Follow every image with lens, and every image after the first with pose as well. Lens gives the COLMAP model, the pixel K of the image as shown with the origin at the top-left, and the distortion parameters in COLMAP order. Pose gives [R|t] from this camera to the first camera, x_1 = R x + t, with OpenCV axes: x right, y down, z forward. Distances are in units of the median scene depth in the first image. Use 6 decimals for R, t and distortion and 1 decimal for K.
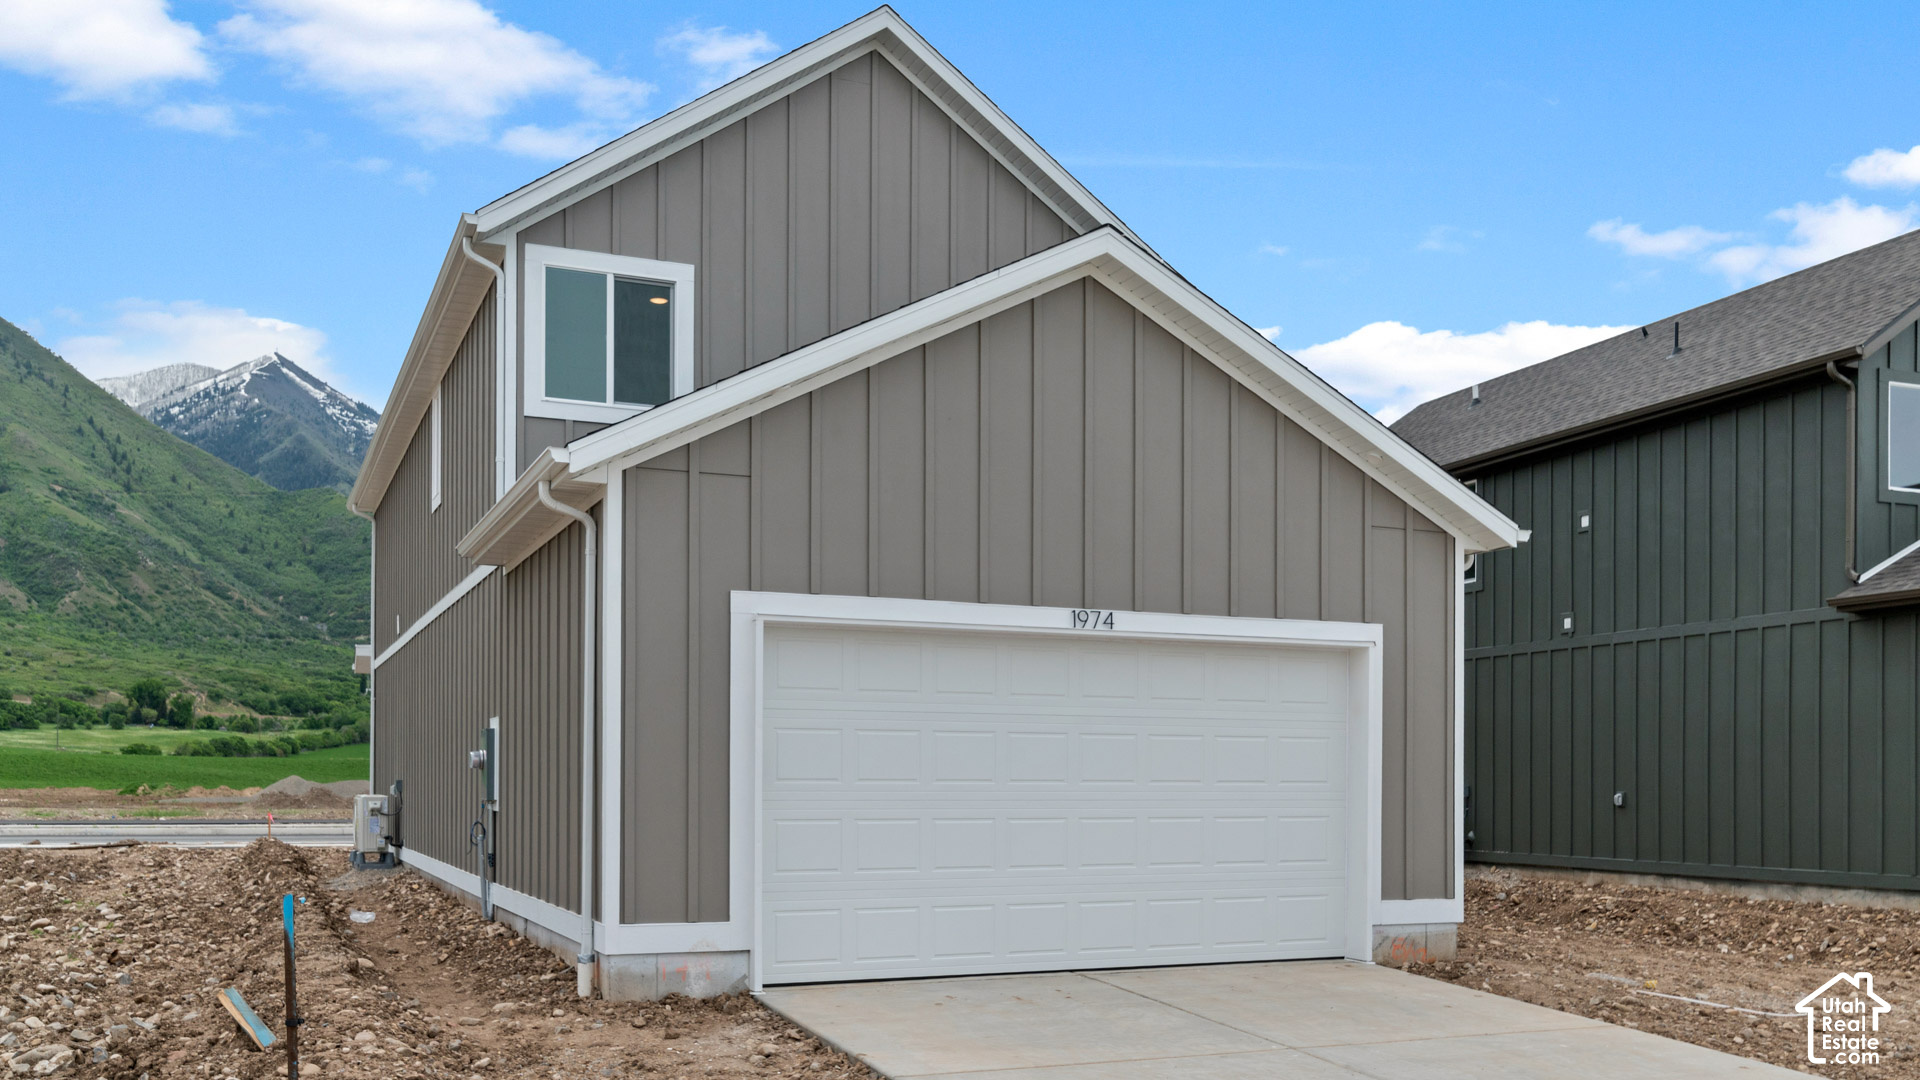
lens RADIAL K [[1642.6, 0, 964.0], [0, 1642.6, 793.0], [0, 0, 1]] dist [-0.003694, -0.005901]
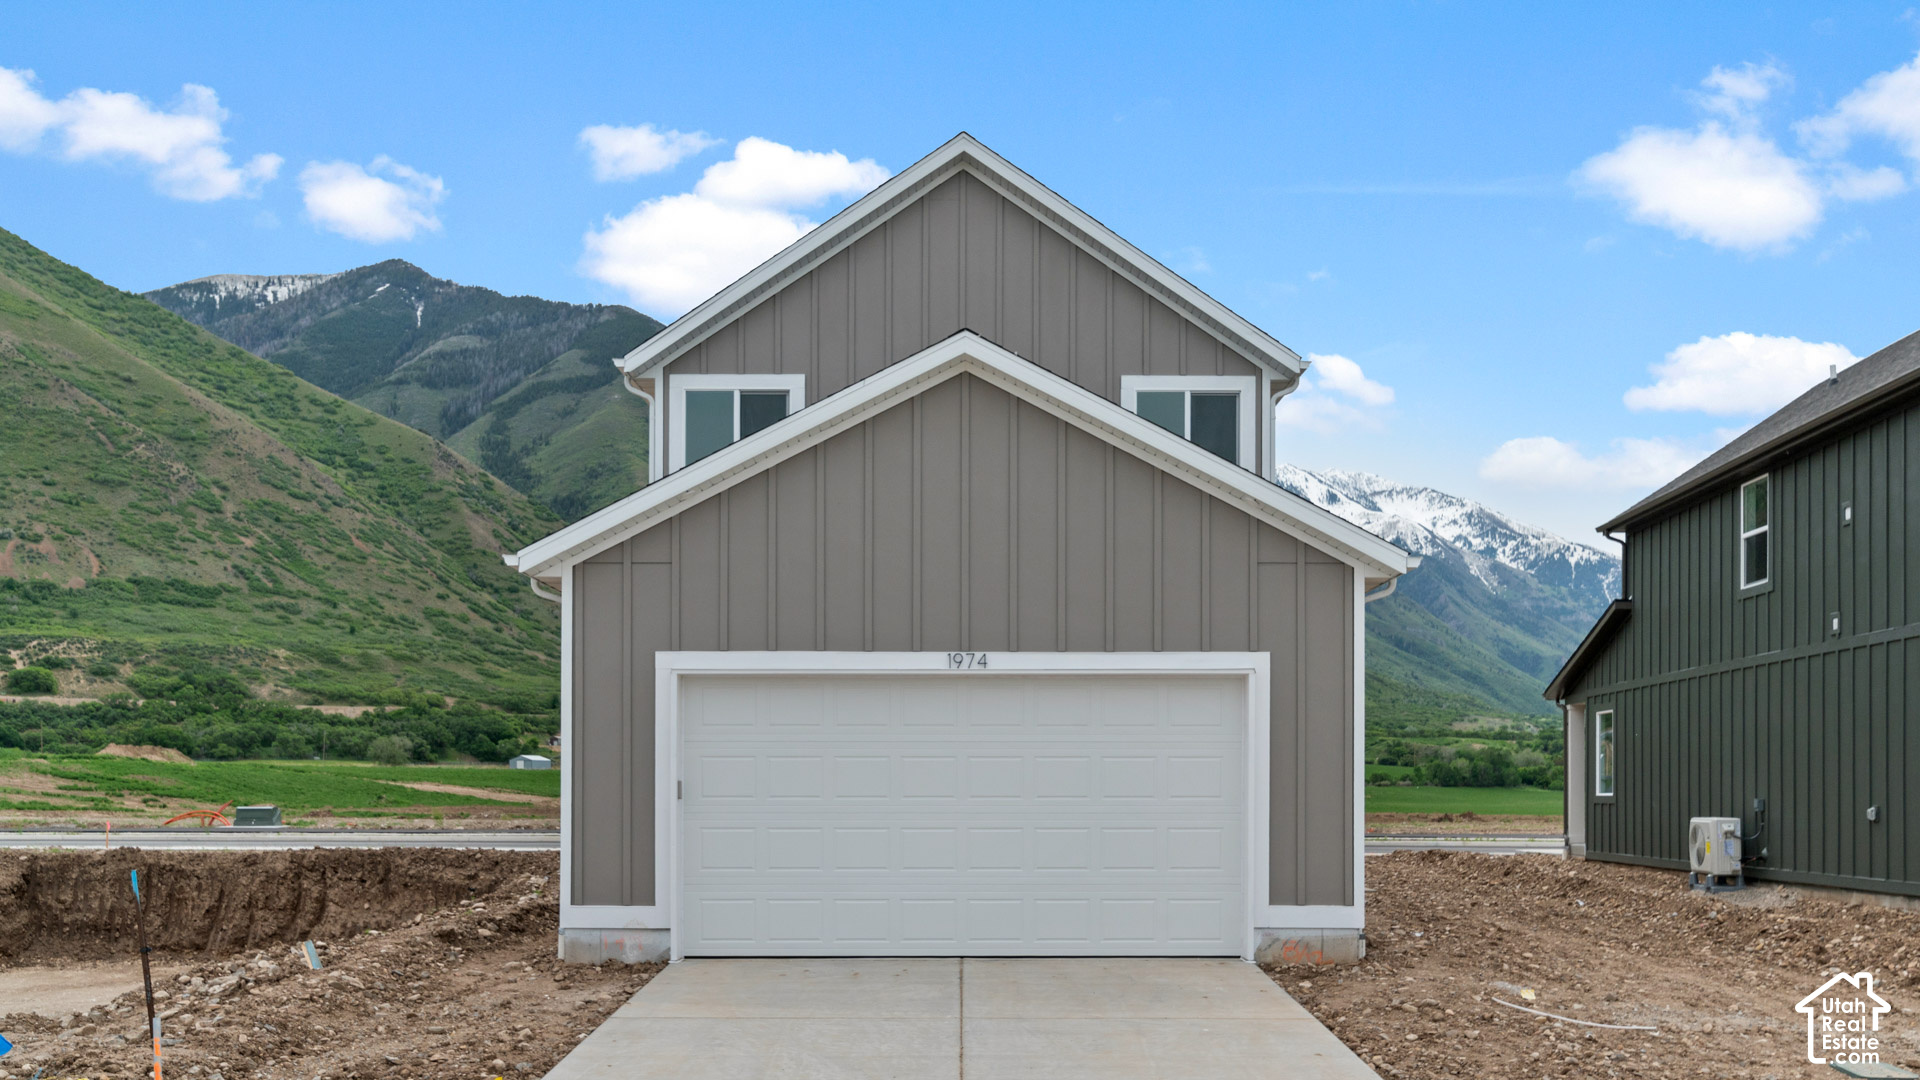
lens RADIAL K [[1642.6, 0, 964.0], [0, 1642.6, 793.0], [0, 0, 1]] dist [-0.003694, -0.005901]
pose [[0.917594, -0.004334, -0.397496, 0.513679], [0.000623, 0.999955, -0.009466, 0.001118], [0.397519, 0.008438, 0.917555, -0.083291]]
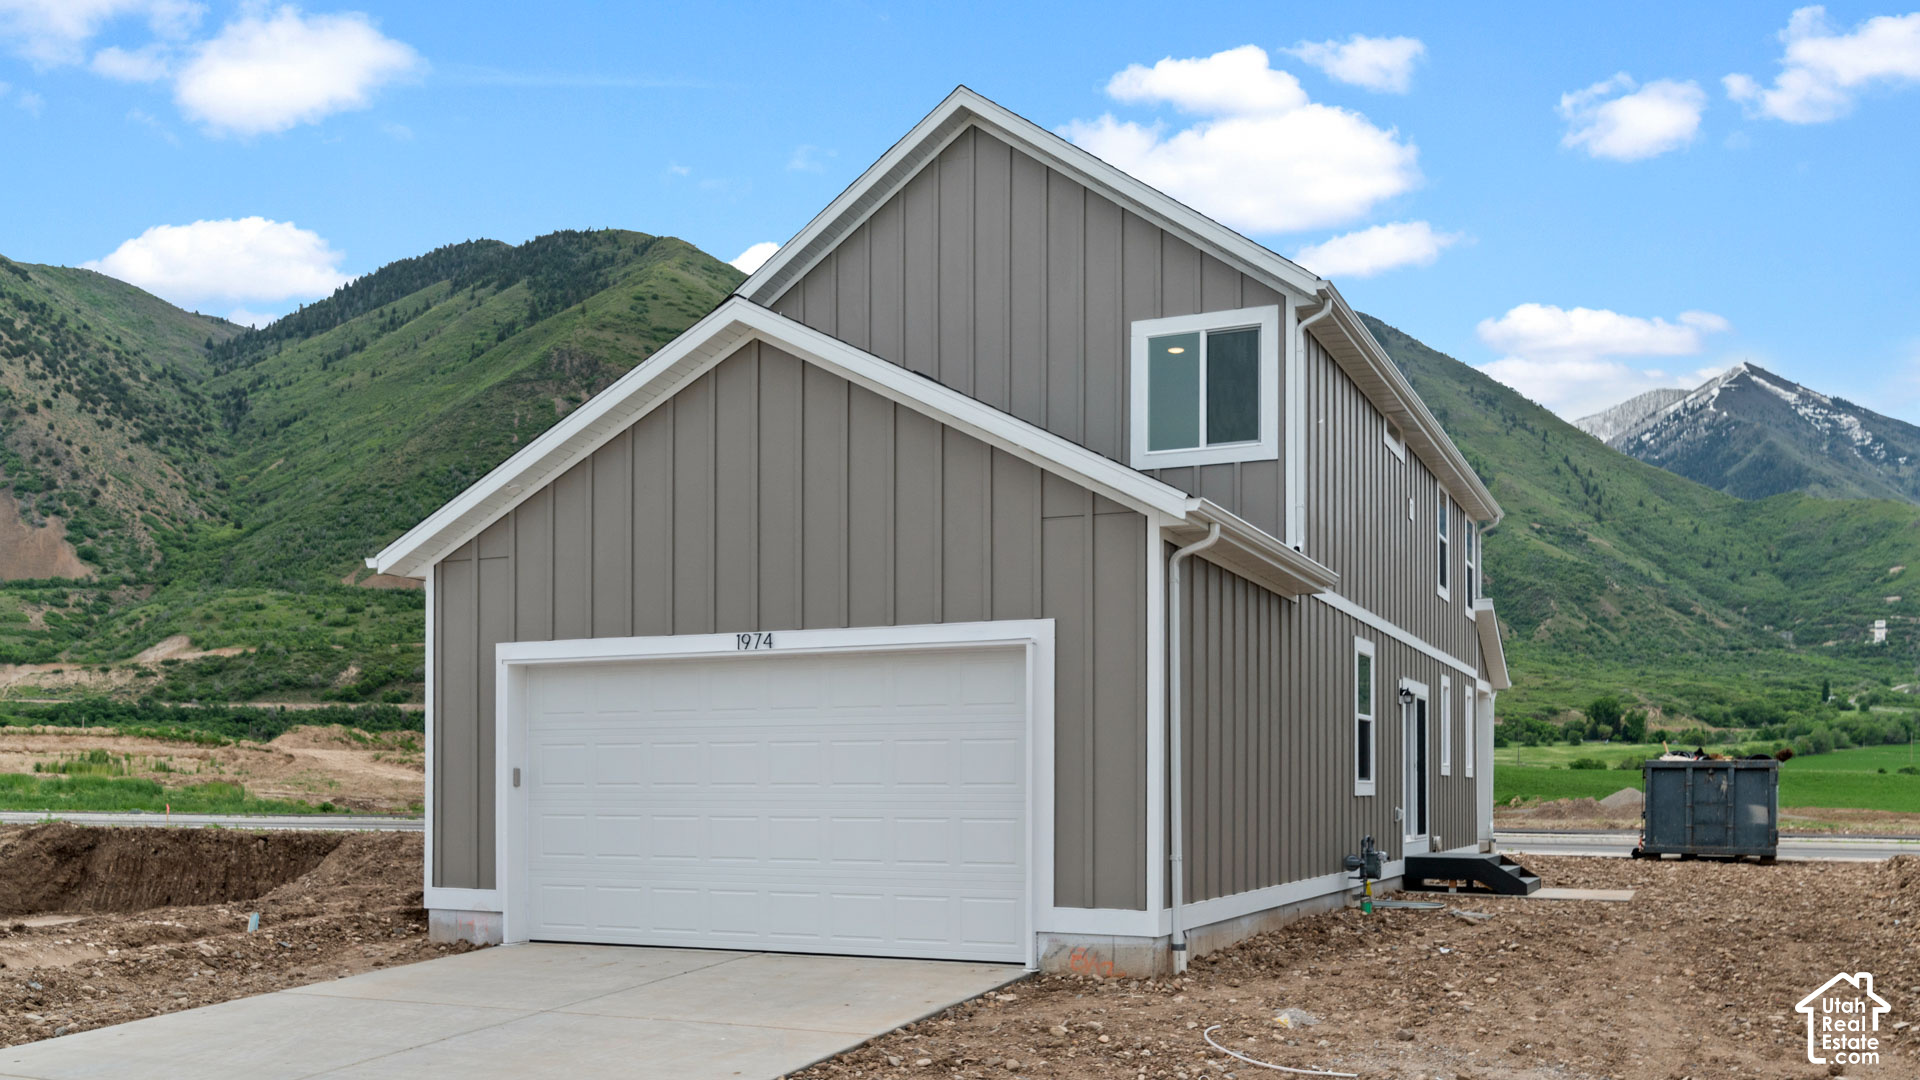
lens RADIAL K [[1625.3, 0, 964.3], [0, 1625.3, 783.0], [0, 0, 1]] dist [-0.004978, -0.000172]
pose [[0.675988, -0.006701, -0.736882, 0.939135], [-0.003420, 0.999919, -0.012231, 0.005093], [0.736905, 0.010788, 0.675910, 0.328606]]
